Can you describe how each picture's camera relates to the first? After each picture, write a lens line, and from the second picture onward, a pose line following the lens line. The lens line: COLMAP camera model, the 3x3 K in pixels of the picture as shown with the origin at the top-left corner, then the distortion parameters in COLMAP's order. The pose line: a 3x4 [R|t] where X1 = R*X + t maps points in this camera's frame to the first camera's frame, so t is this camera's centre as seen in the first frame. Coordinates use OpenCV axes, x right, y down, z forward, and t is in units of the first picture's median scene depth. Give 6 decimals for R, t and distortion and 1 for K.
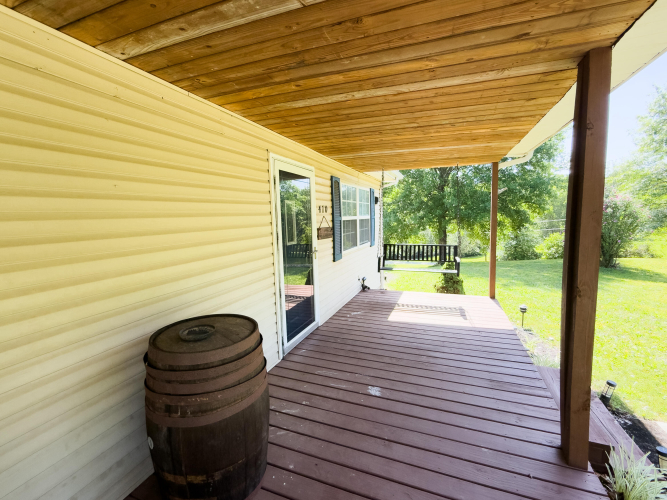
lens RADIAL K [[273.8, 0, 332.2], [0, 273.8, 249.5], [0, 0, 1]] dist [-0.000257, 0.000490]
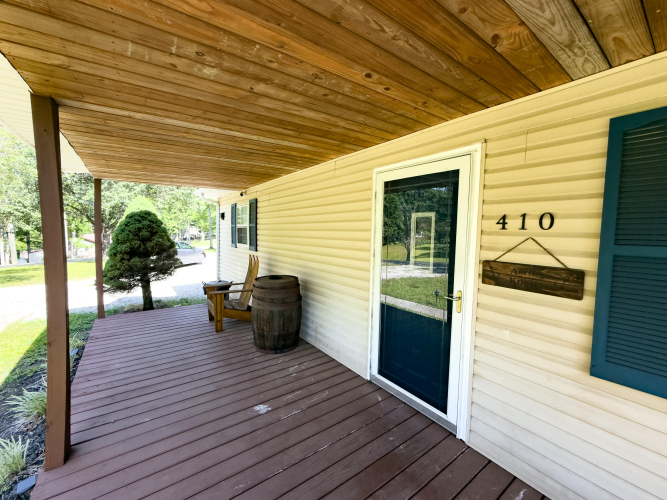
lens RADIAL K [[273.8, 0, 332.2], [0, 273.8, 249.5], [0, 0, 1]] dist [-0.000257, 0.000490]
pose [[-0.513788, 0.090565, -0.853124, 0.800135], [-0.097290, 0.981847, 0.162822, -0.237798], [0.852383, 0.166656, -0.495650, 1.568253]]
